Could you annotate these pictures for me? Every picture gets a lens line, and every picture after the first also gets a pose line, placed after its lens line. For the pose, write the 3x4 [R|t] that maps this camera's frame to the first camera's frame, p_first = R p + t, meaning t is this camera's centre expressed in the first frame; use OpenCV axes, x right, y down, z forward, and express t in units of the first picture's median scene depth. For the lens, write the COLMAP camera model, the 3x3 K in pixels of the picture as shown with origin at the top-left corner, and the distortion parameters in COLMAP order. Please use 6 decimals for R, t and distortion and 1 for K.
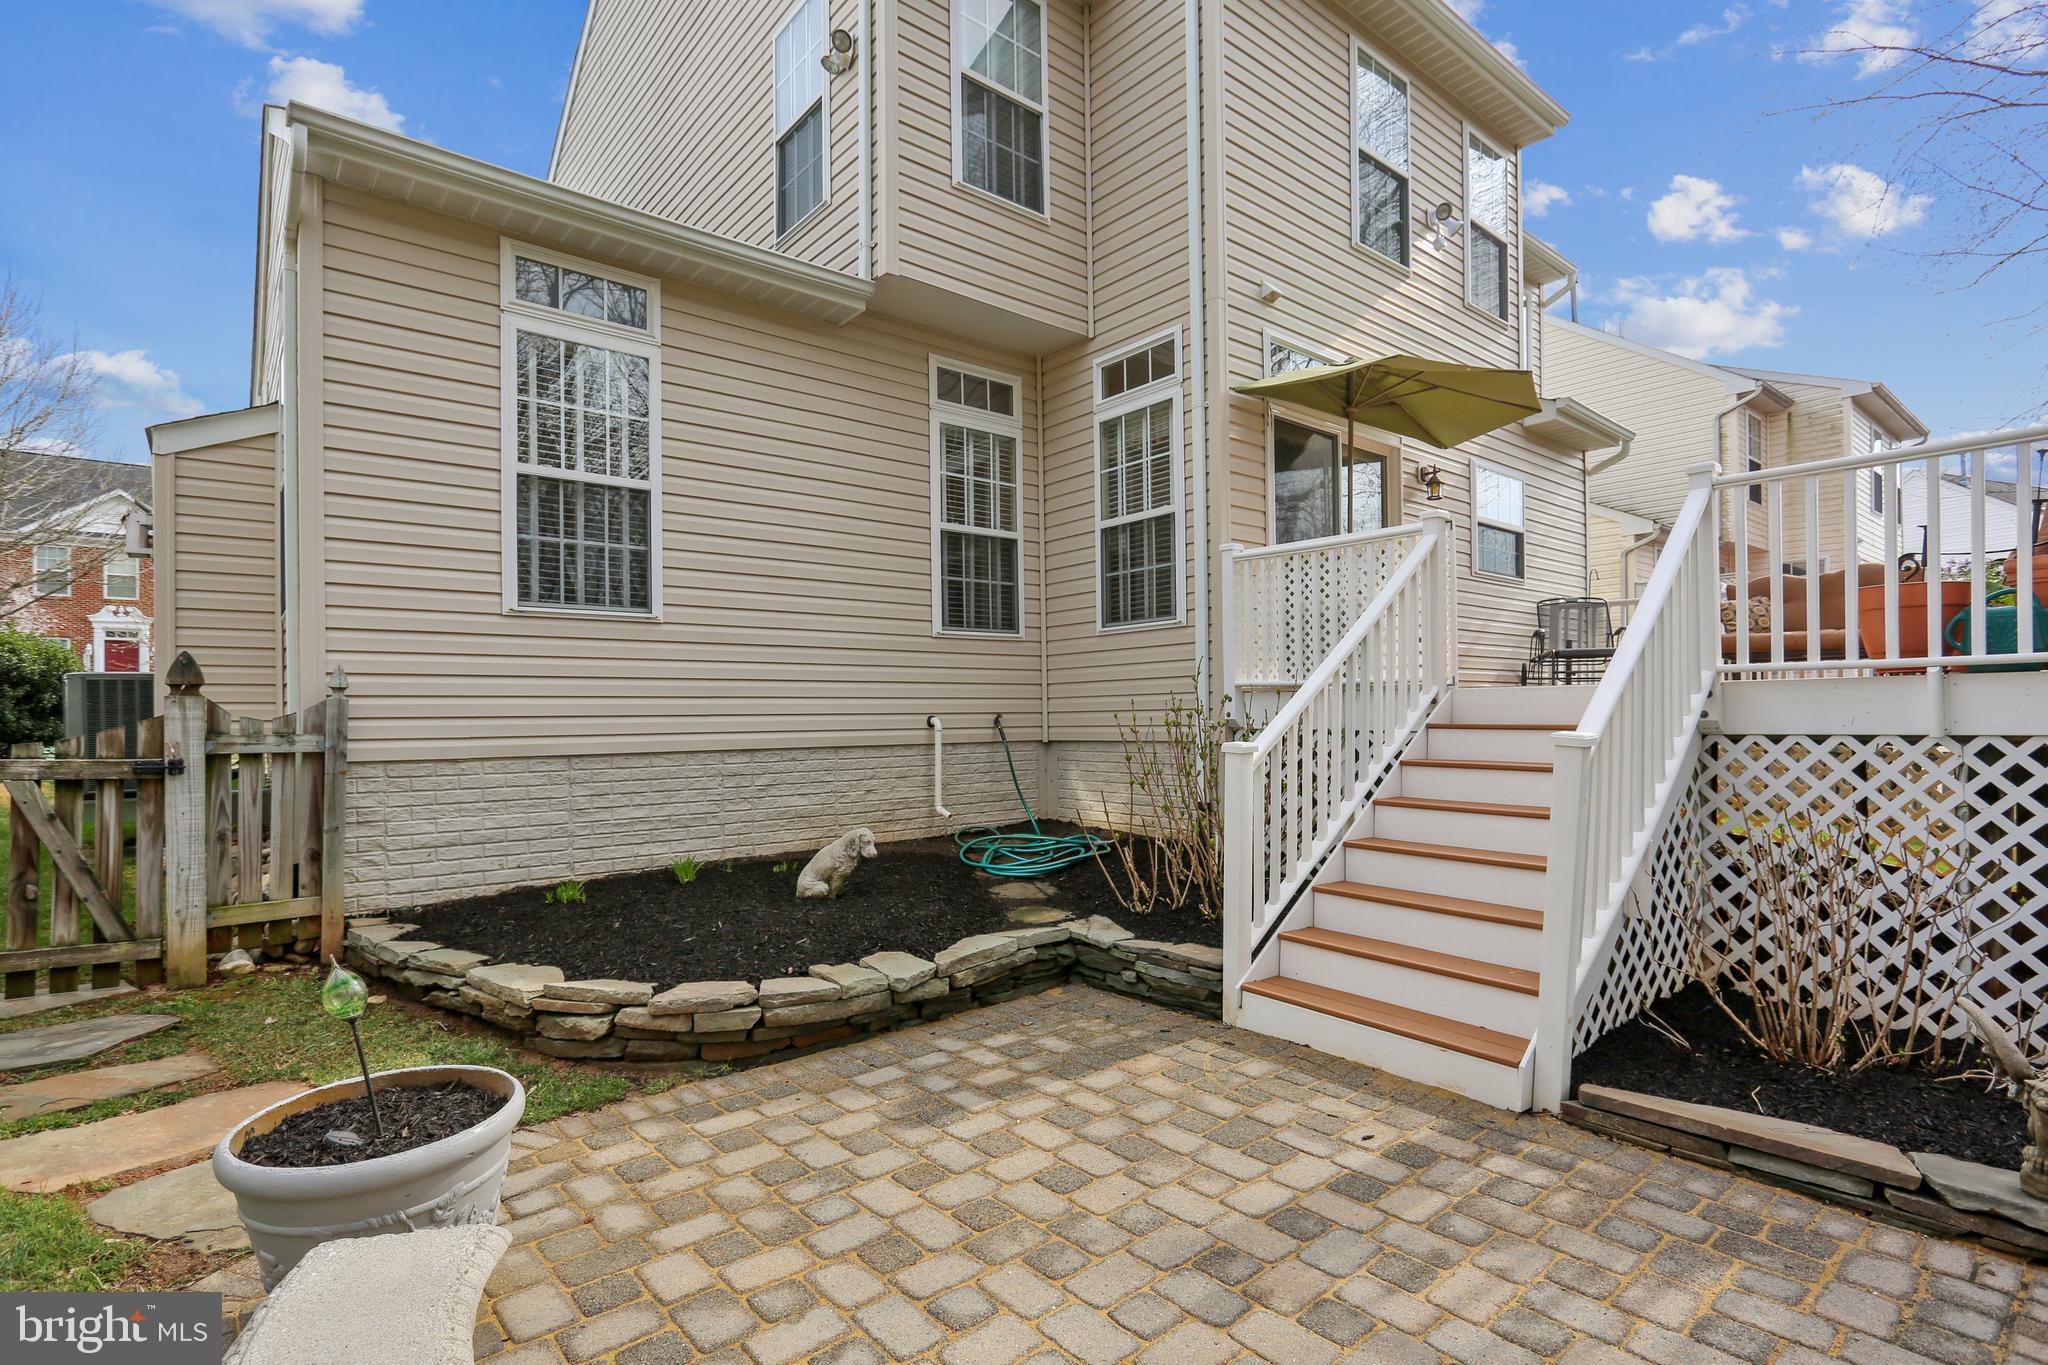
lens RADIAL K [[964.5, 0, 1024.4], [0, 964.5, 699.5], [0, 0, 1]] dist [-0.010384, 0.002143]
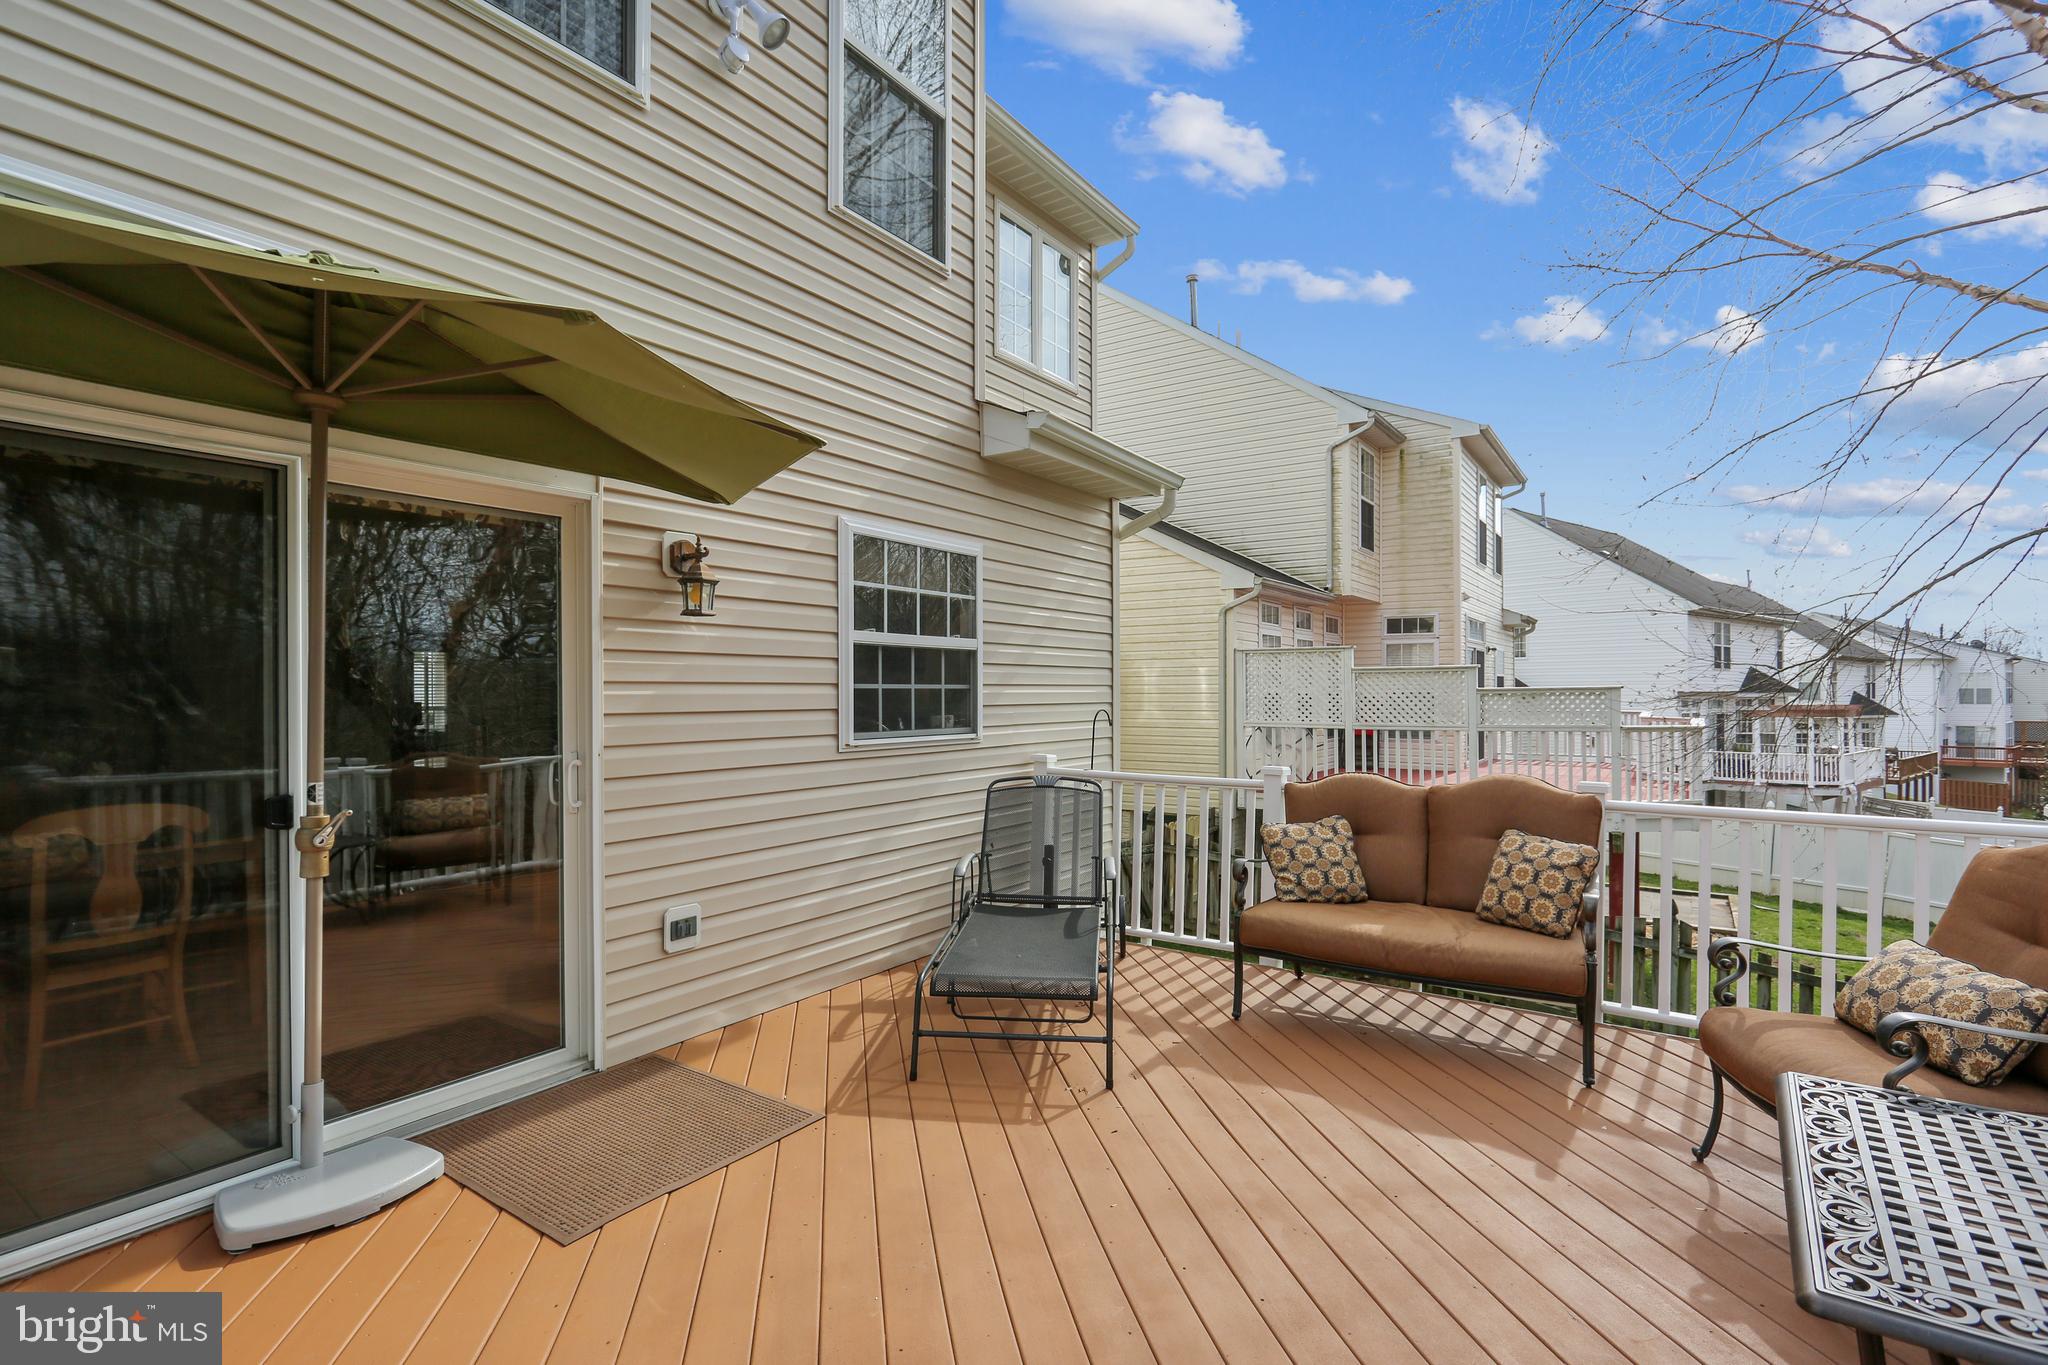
lens RADIAL K [[964.5, 0, 1011.5], [0, 964.5, 683.3], [0, 0, 1]] dist [-0.010384, 0.002143]
pose [[0.959808, 0.008320, 0.280534, 0.220388], [-0.009866, 0.999943, 0.004099, -0.090074], [-0.280484, -0.006702, 0.959835, 0.265011]]
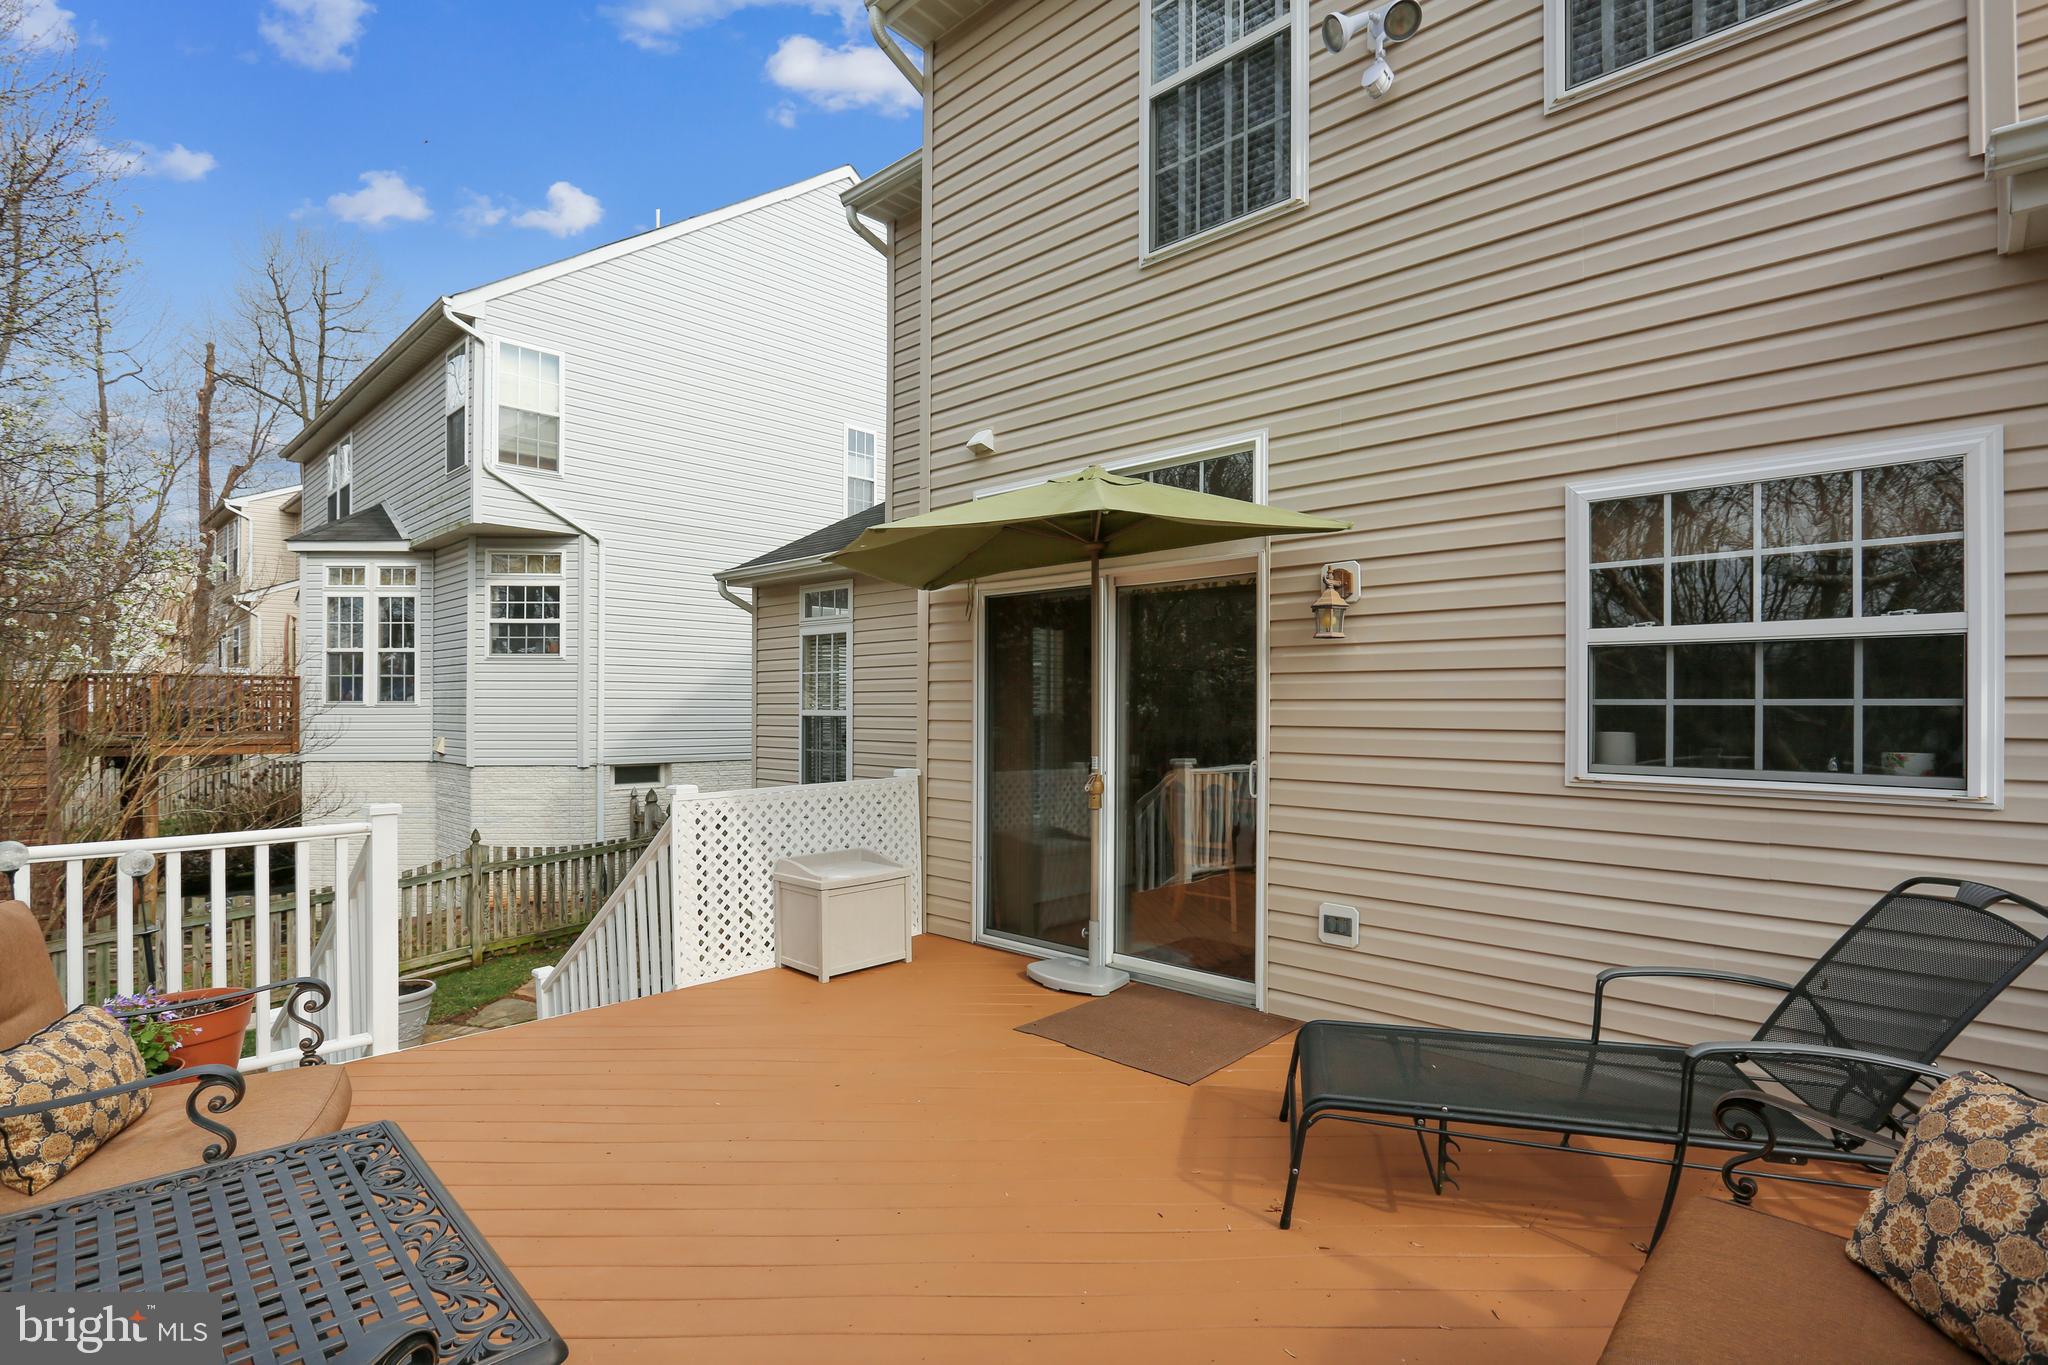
lens RADIAL K [[964.5, 0, 1020.5], [0, 964.5, 697.4], [0, 0, 1]] dist [-0.010384, 0.002143]
pose [[0.142915, -0.000627, -0.989735, 0.401956], [0.009749, 0.999952, 0.000774, -0.090126], [0.989687, -0.009760, 0.142914, 0.366072]]
